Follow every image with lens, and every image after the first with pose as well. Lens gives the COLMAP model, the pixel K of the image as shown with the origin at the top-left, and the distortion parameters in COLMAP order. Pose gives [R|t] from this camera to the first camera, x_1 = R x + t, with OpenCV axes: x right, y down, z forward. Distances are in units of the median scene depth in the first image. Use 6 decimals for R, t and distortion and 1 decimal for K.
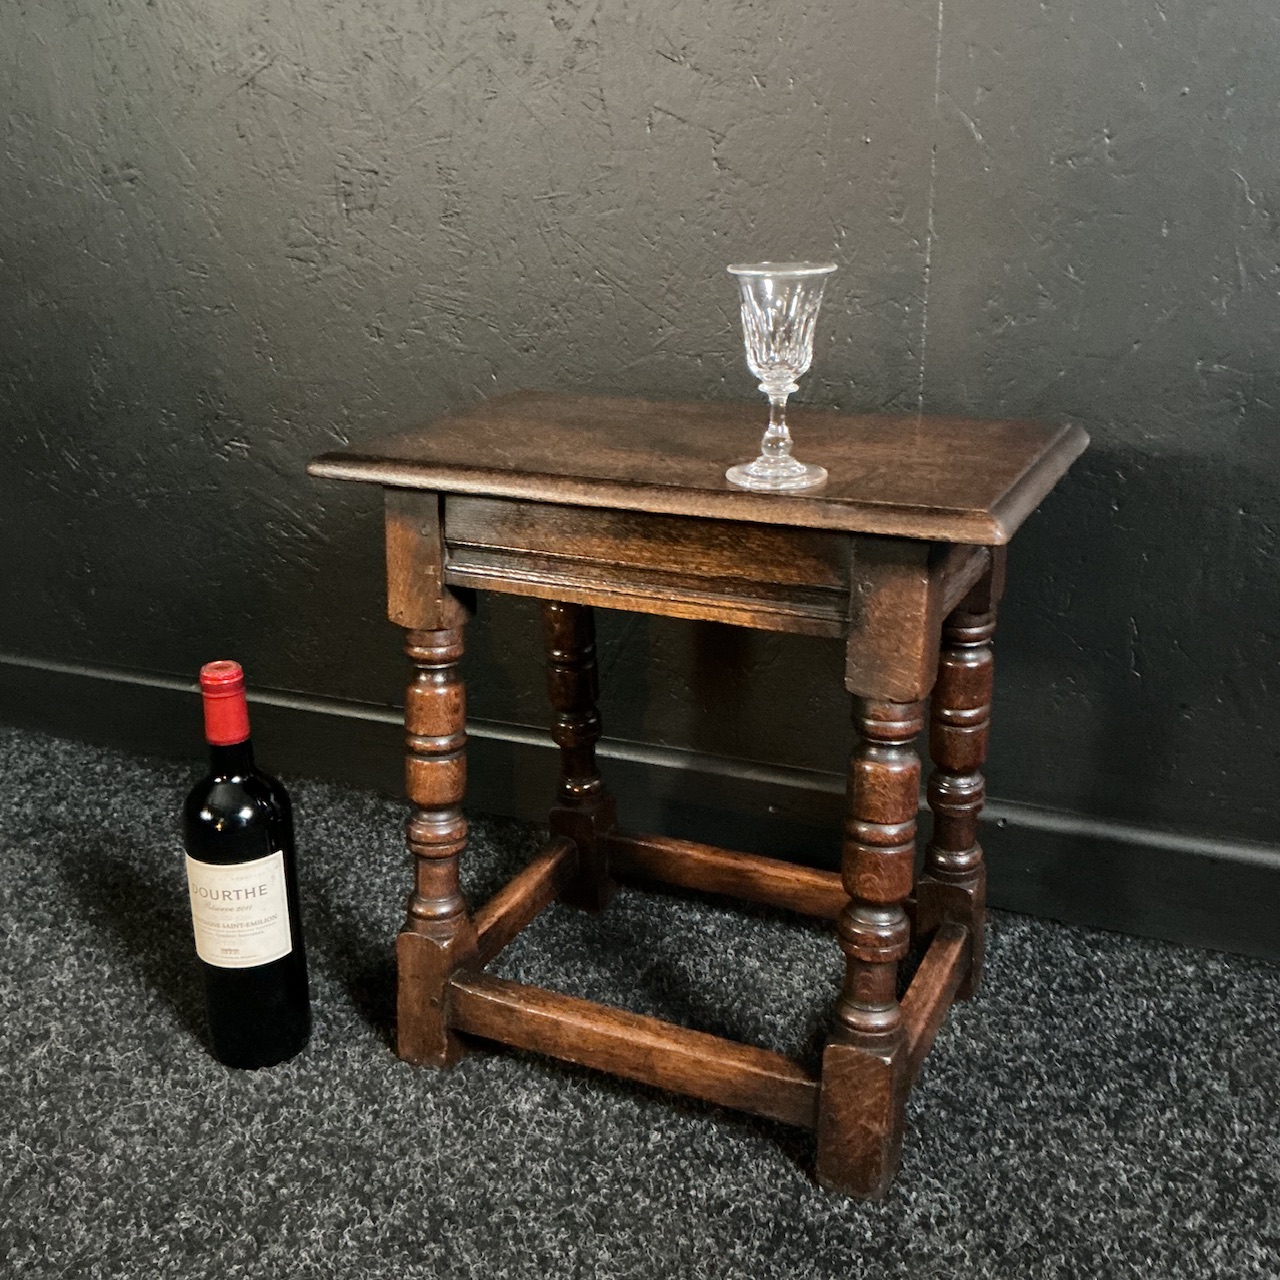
lens RADIAL K [[1413.0, 0, 661.1], [0, 1413.0, 638.8], [0, 0, 1]] dist [0.010530, 0.000000]
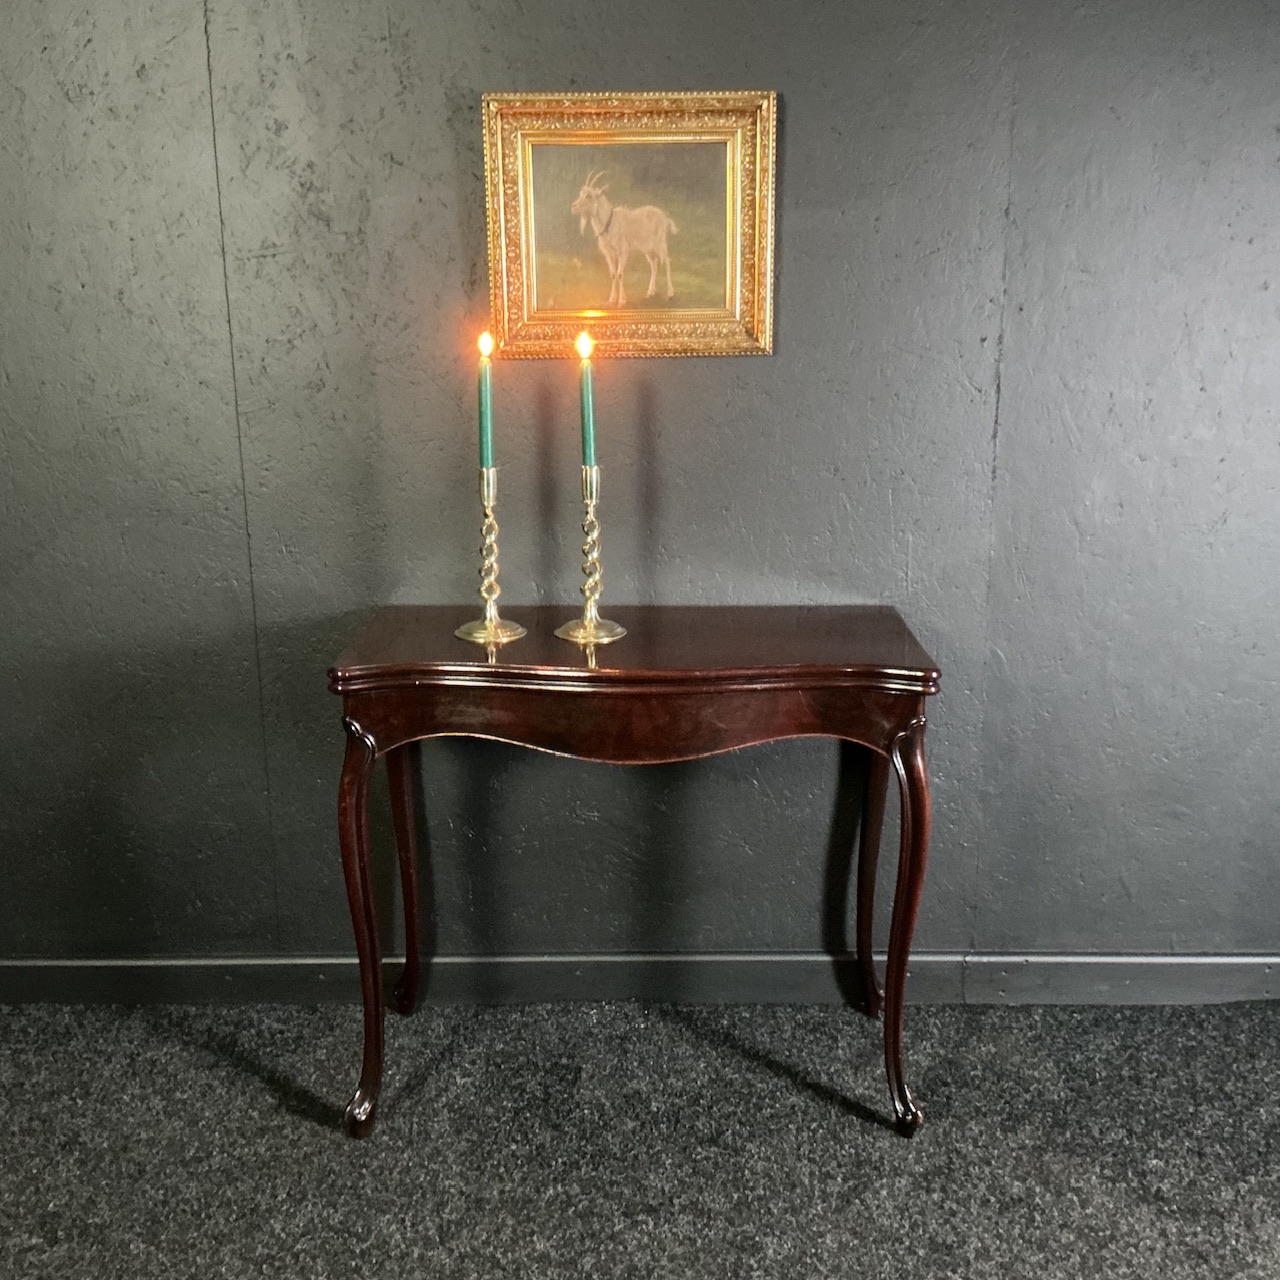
lens RADIAL K [[1413.0, 0, 634.8], [0, 1413.0, 640.9], [0, 0, 1]] dist [0.010530, 0.000000]
pose [[0.929588, -0.079967, 0.359820, -1.163798], [0.122529, 0.987709, -0.097040, -0.237259], [-0.347638, 0.134296, 0.927961, -0.925433]]
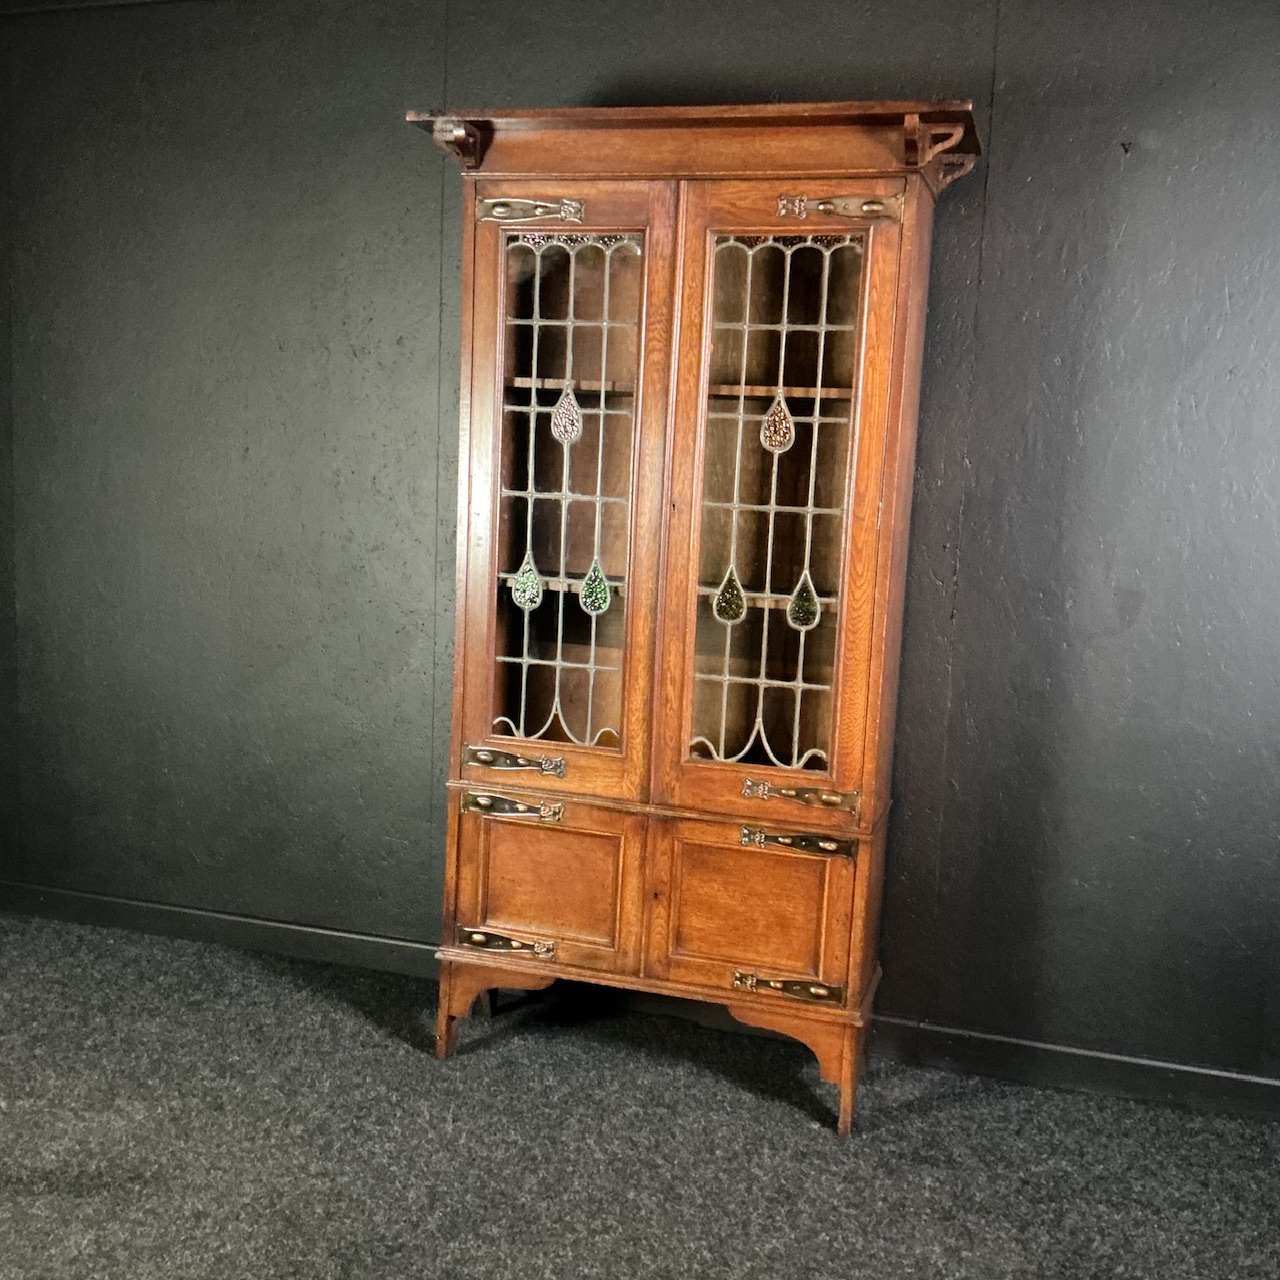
lens RADIAL K [[1413.0, 0, 647.2], [0, 1413.0, 628.8], [0, 0, 1]] dist [0.010530, 0.000000]
pose [[0.994857, 0.046053, 0.090219, -0.715252], [-0.024310, 0.973192, -0.228707, 0.012551], [-0.098333, 0.225337, 0.969306, -1.901287]]
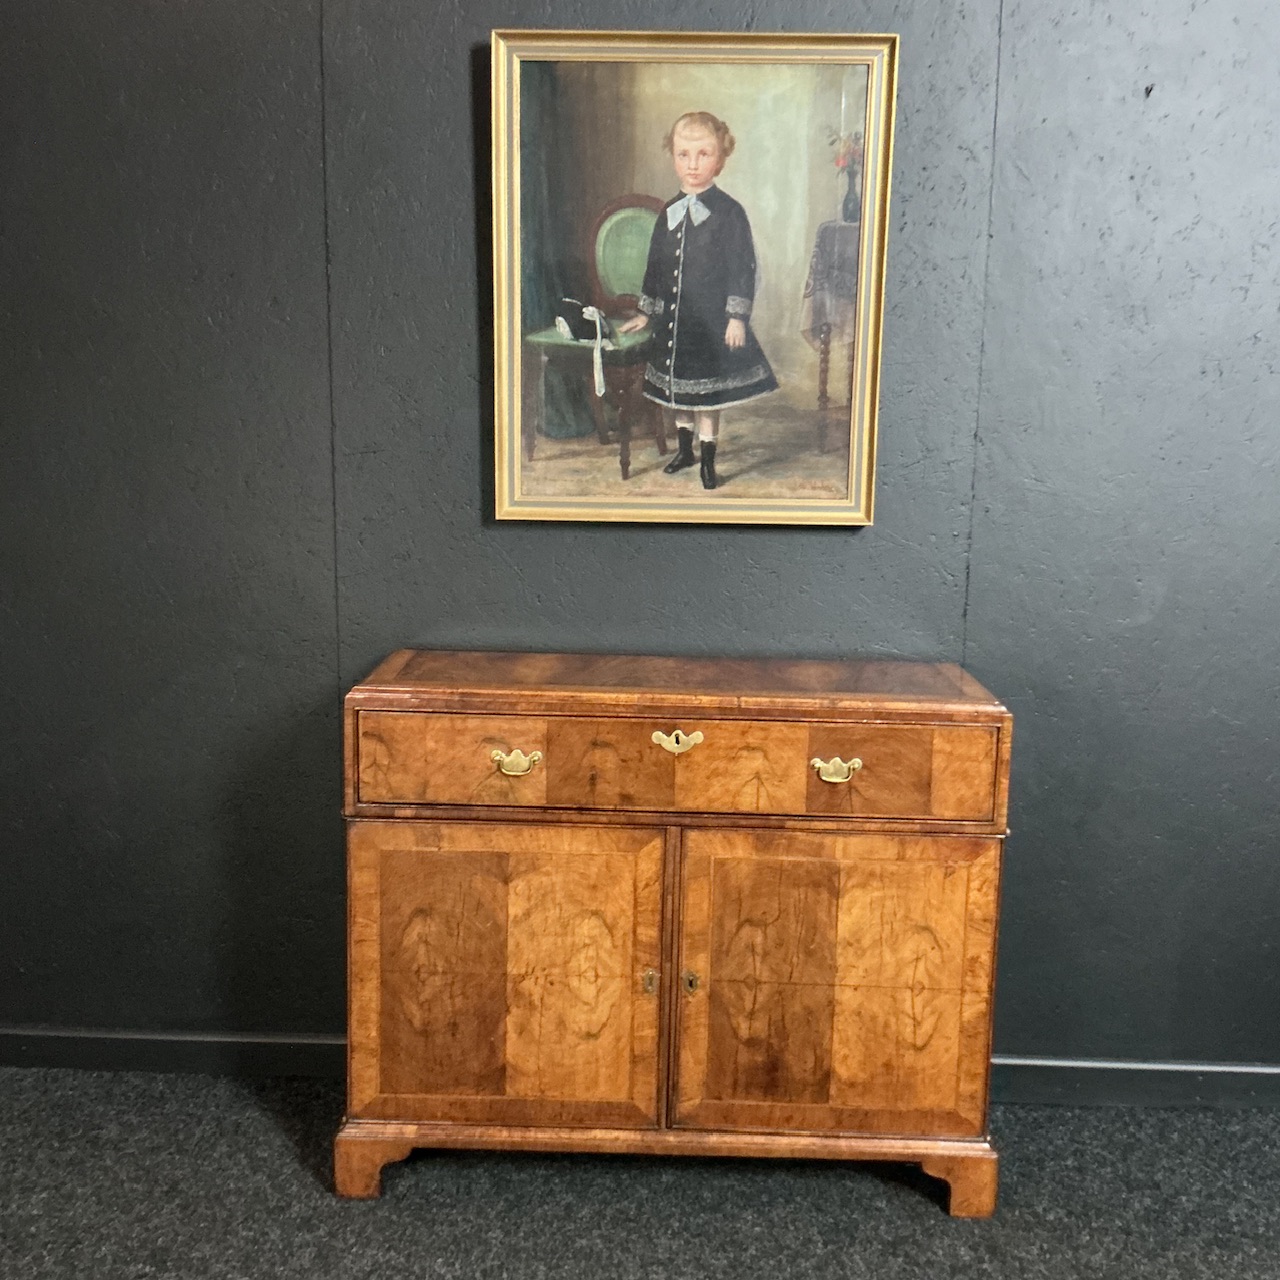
lens RADIAL K [[1413.0, 0, 634.6], [0, 1413.0, 628.1], [0, 0, 1]] dist [0.010530, 0.000000]
pose [[0.935859, -0.025936, 0.351420, -1.330257], [0.091520, 0.980955, -0.171325, -0.276549], [-0.340283, 0.192498, 0.920409, -1.336035]]
